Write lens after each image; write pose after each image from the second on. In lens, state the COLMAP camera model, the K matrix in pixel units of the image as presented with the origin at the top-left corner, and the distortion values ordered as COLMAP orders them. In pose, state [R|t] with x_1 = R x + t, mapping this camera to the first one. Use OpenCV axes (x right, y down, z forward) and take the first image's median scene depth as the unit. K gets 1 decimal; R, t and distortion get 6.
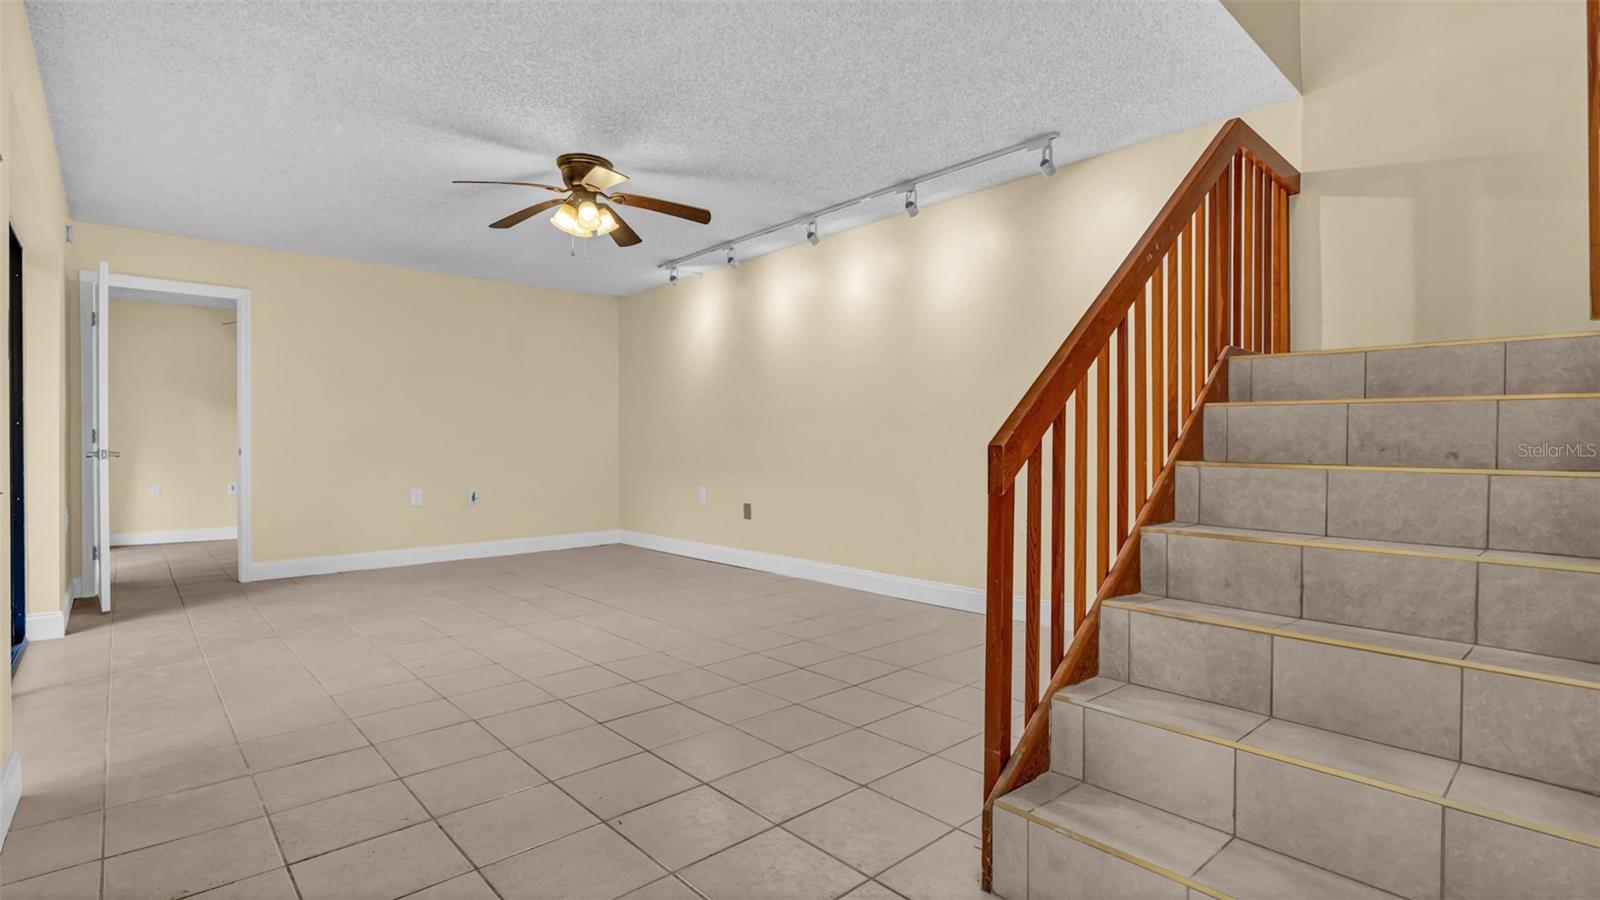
lens RADIAL K [[738.3, 0, 847.5], [0, 738.3, 447.0], [0, 0, 1]] dist [-0.005717, 0.002166]
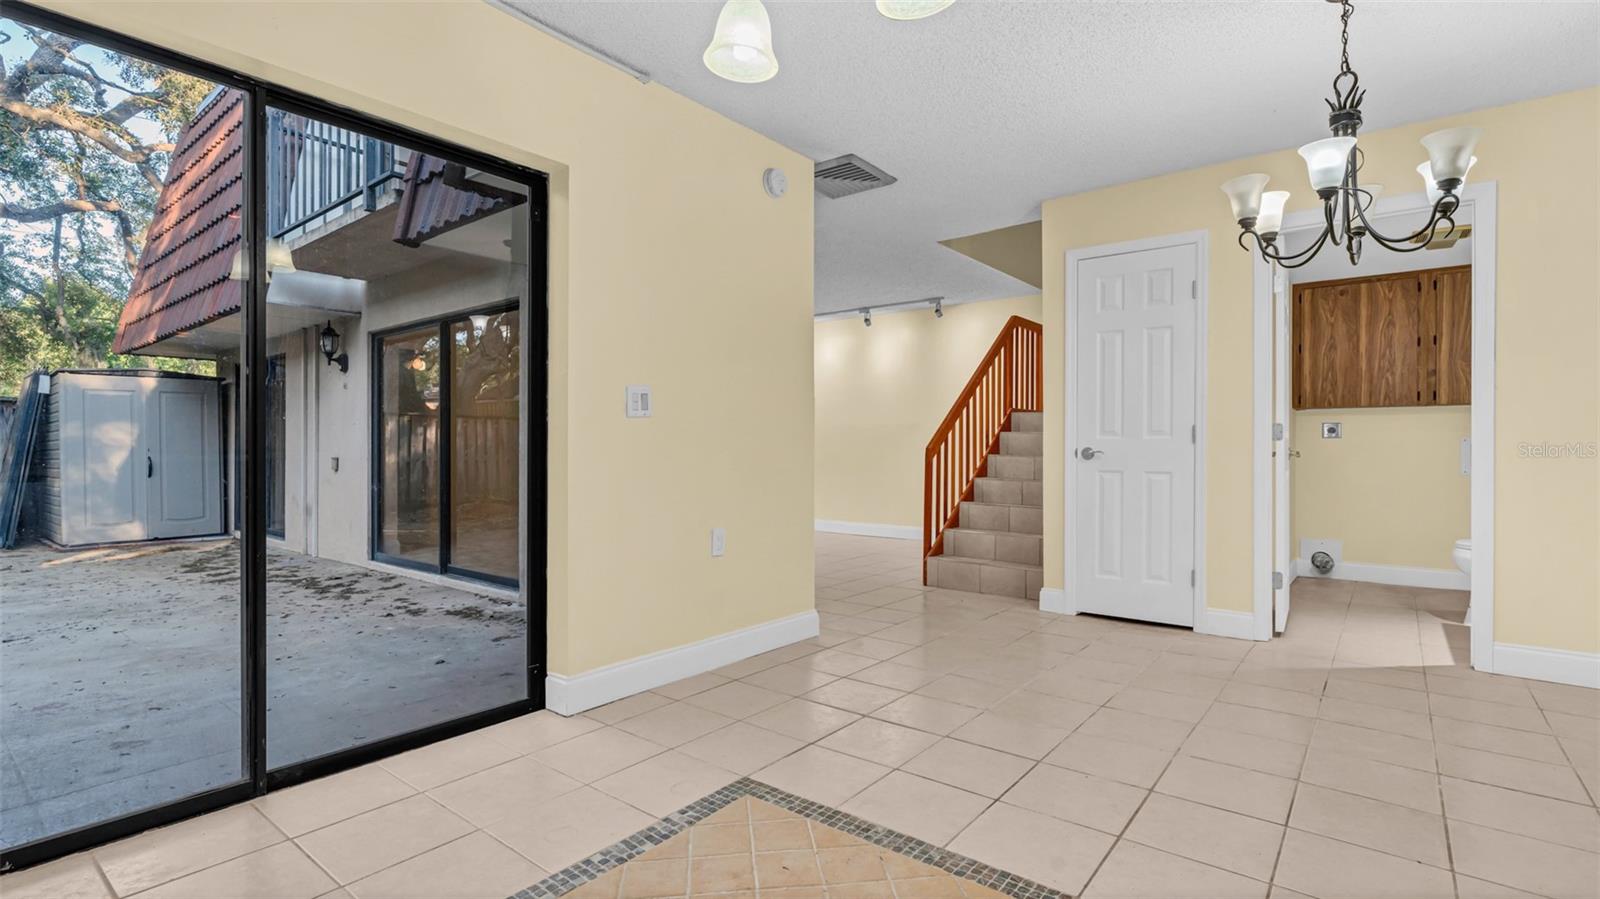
lens RADIAL K [[738.3, 0, 855.4], [0, 738.3, 442.5], [0, 0, 1]] dist [-0.005717, 0.002166]
pose [[0.985935, 0.002238, 0.167112, -0.538617], [-0.000462, 0.999943, -0.010669, 0.005532], [-0.167126, 0.010442, 0.985880, -1.767099]]
